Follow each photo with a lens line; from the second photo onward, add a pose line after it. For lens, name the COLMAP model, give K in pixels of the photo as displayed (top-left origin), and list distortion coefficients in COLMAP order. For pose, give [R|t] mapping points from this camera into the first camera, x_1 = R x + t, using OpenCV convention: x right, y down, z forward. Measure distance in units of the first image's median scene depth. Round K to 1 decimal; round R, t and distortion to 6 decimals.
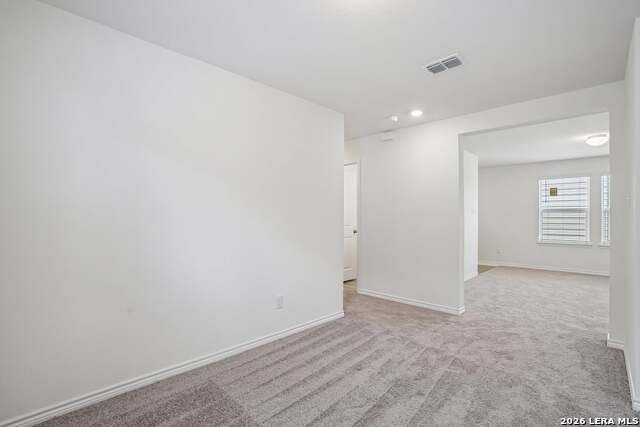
lens RADIAL K [[299.5, 0, 323.0], [0, 299.5, 216.0], [0, 0, 1]] dist [-0.014387, 0.000966]
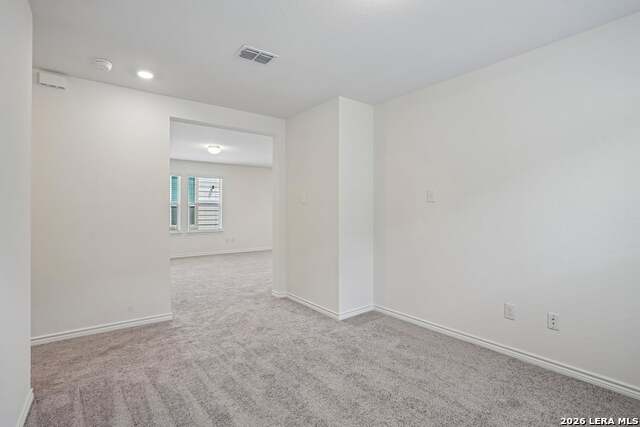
lens RADIAL K [[299.5, 0, 322.3], [0, 299.5, 211.1], [0, 0, 1]] dist [-0.014387, 0.000966]
pose [[0.174432, -0.003651, 0.984662, -0.342735], [-0.006345, 0.999968, 0.004832, -0.000160], [-0.984649, -0.007091, 0.174403, 0.396129]]
